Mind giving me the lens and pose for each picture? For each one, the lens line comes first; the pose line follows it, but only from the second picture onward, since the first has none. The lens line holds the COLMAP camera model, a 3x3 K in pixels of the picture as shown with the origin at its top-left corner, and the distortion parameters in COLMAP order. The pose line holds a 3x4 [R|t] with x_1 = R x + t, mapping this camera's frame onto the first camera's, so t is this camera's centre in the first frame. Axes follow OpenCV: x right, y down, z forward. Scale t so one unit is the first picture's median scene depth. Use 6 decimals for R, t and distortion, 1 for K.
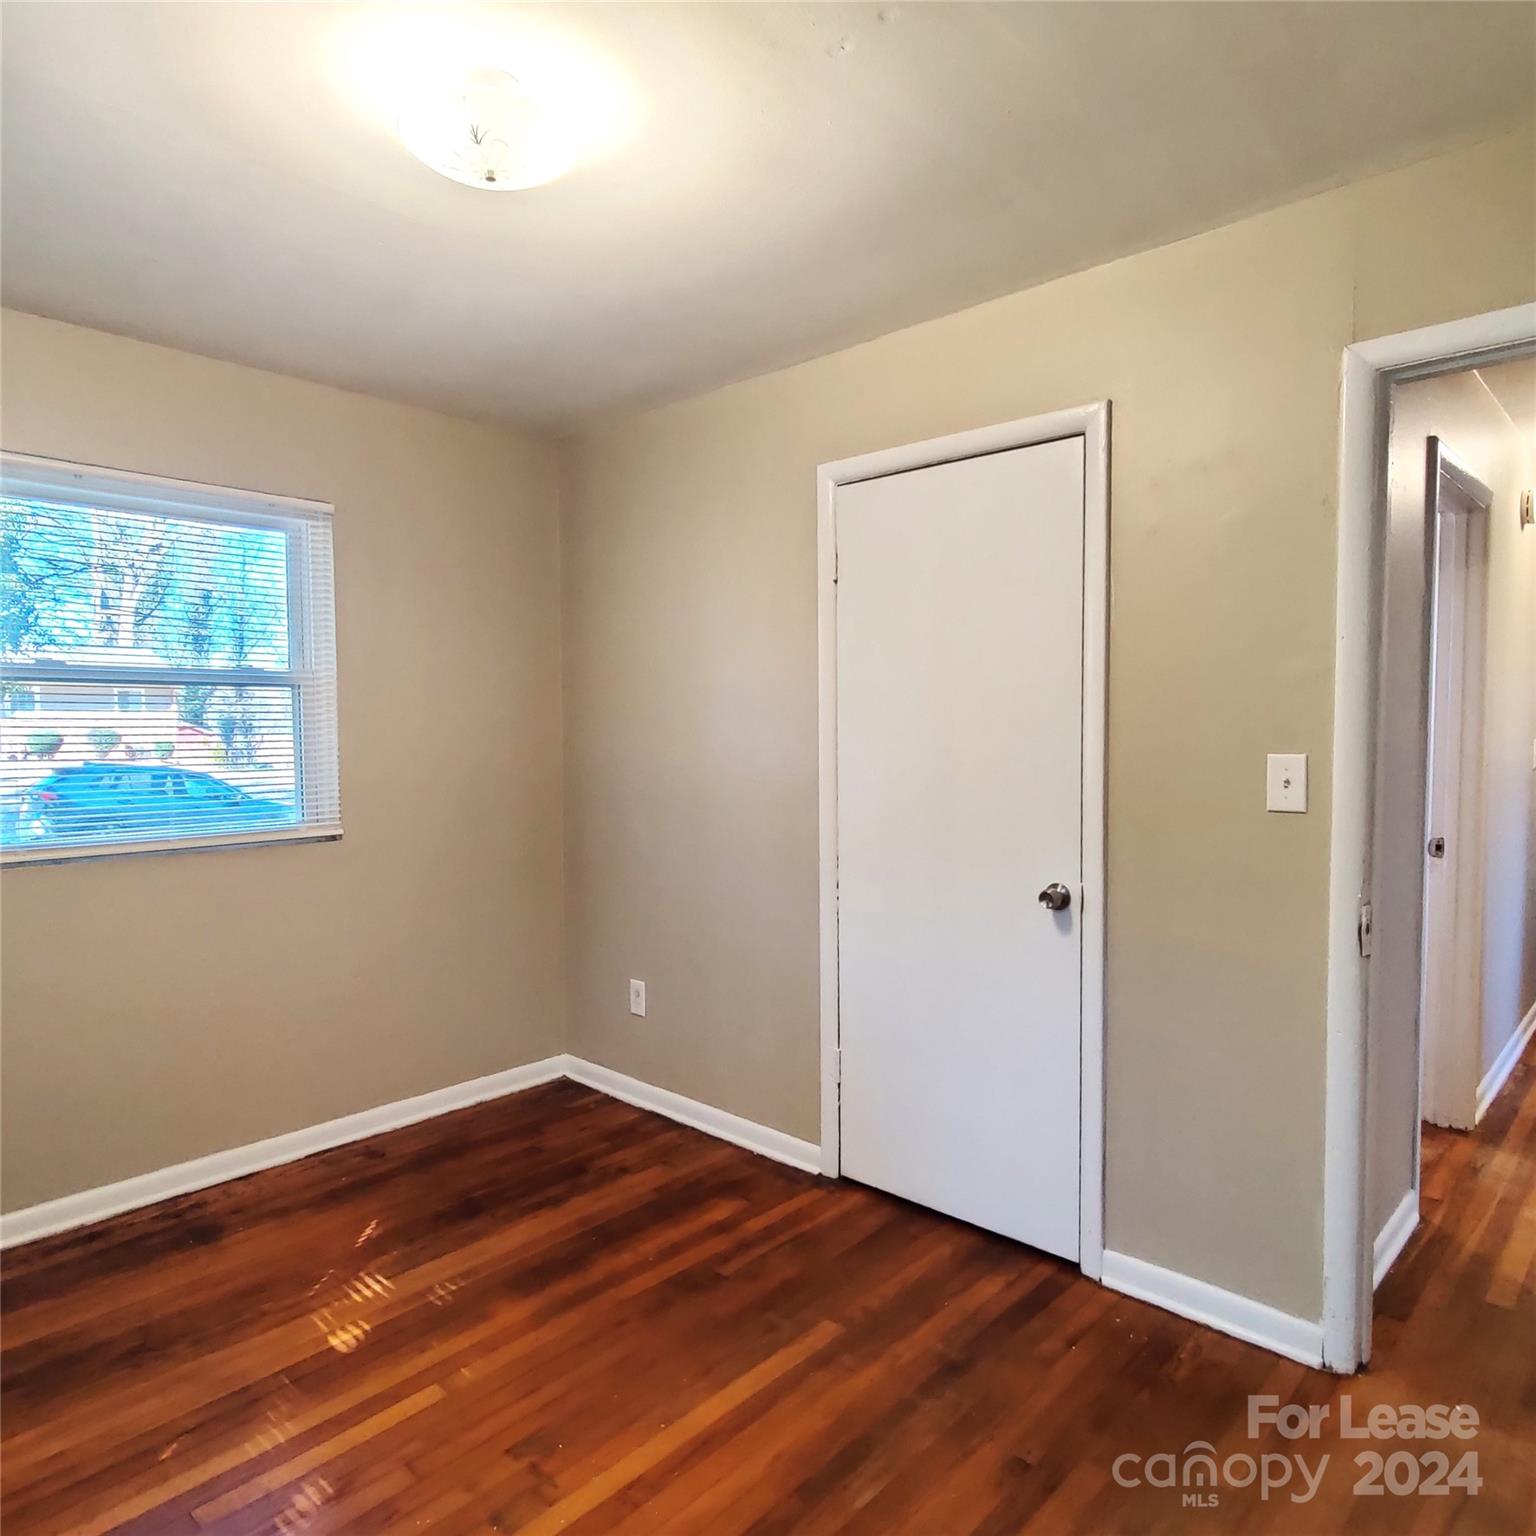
lens RADIAL K [[1041.8, 0, 766.3], [0, 1041.8, 770.3], [0, 0, 1]] dist [0.001818, 0.002284]
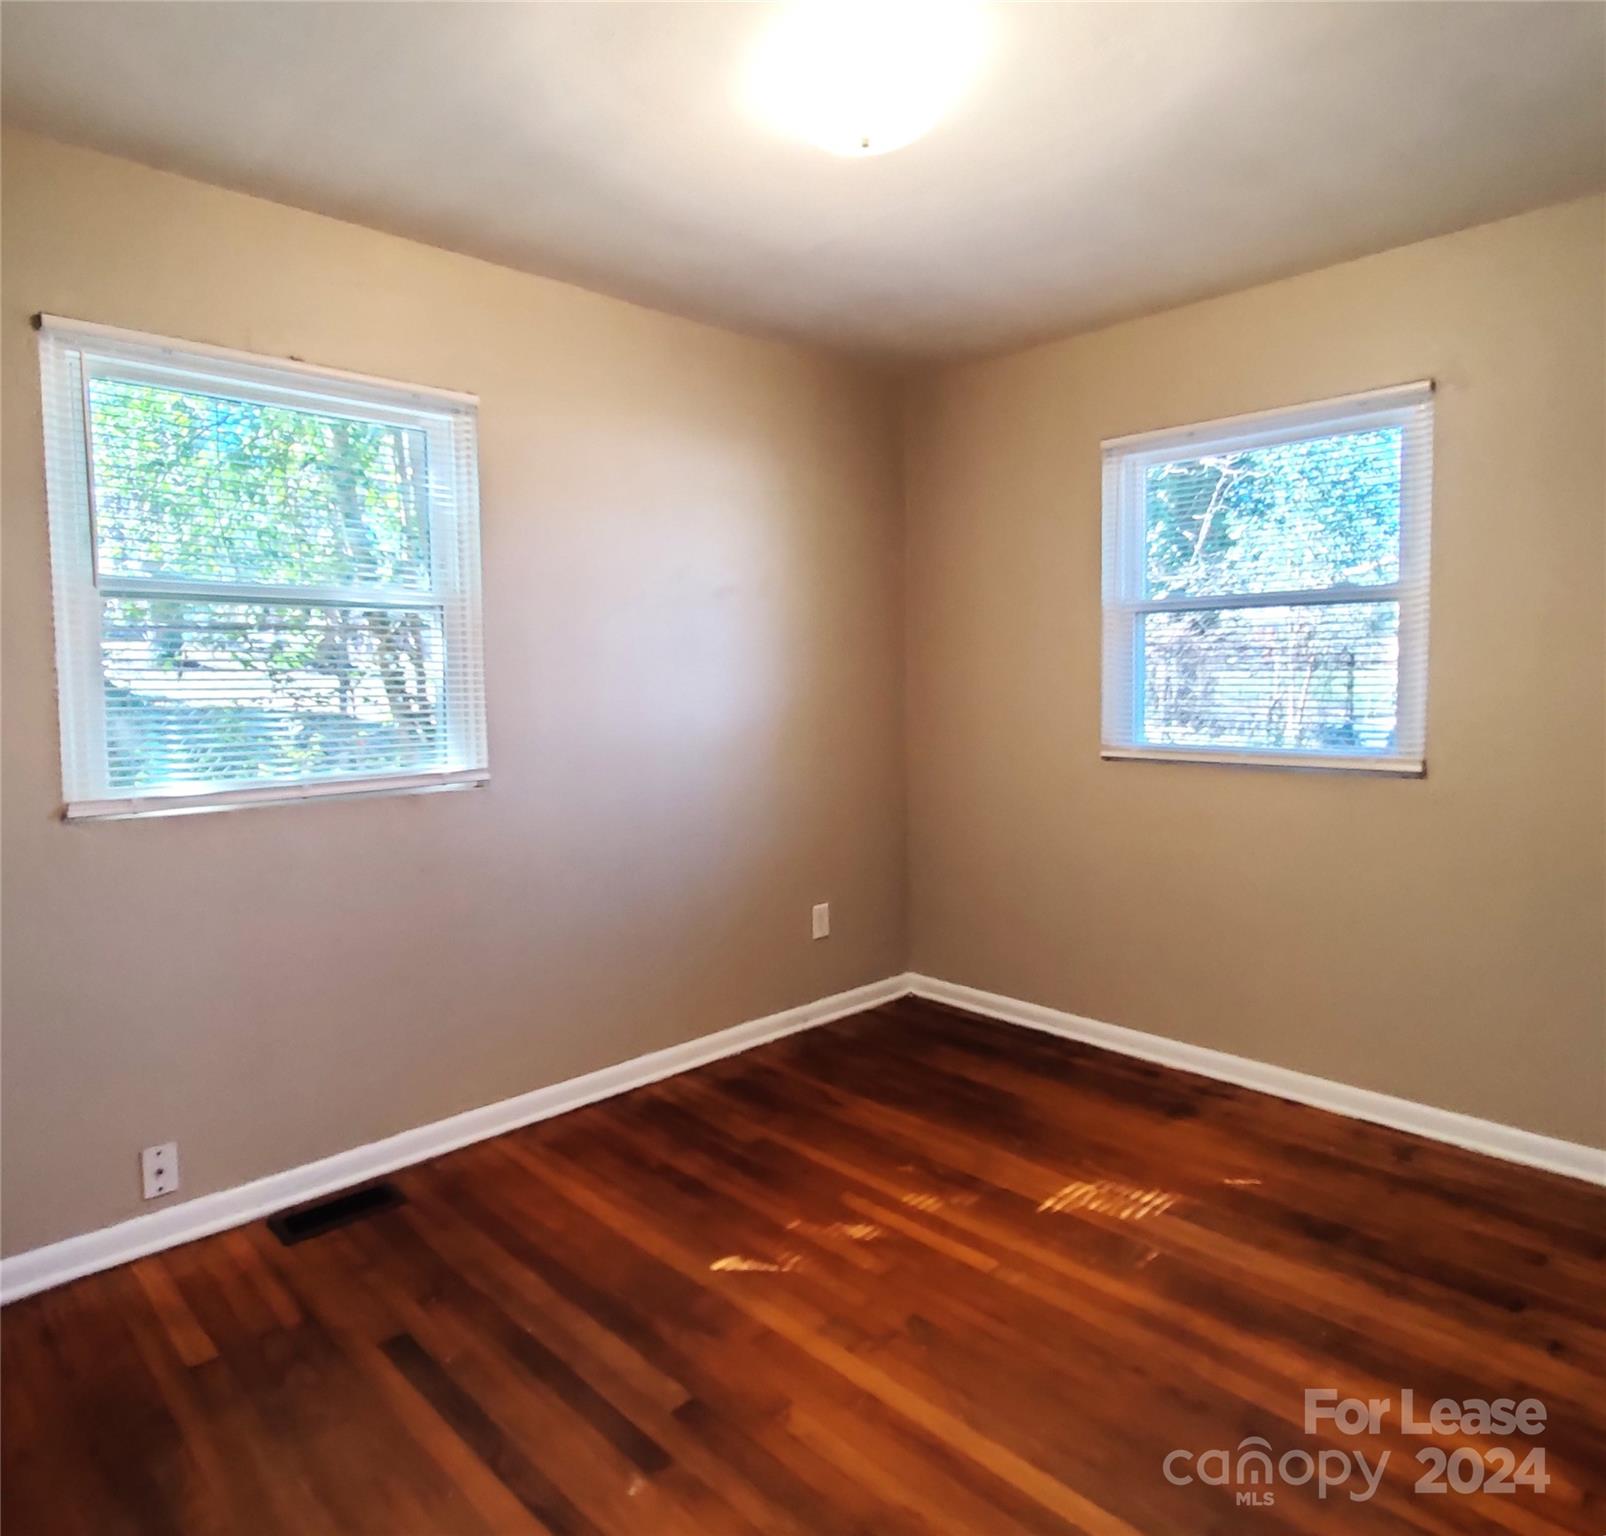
lens RADIAL K [[1043.6, 0, 802.0], [0, 1043.6, 768.5], [0, 0, 1]] dist [0.029680, -0.003905]
pose [[-0.060345, 0.092344, -0.993897, 0.551401], [-0.026360, 0.995217, 0.094067, -0.010229], [0.997829, 0.031876, -0.057622, 0.643759]]
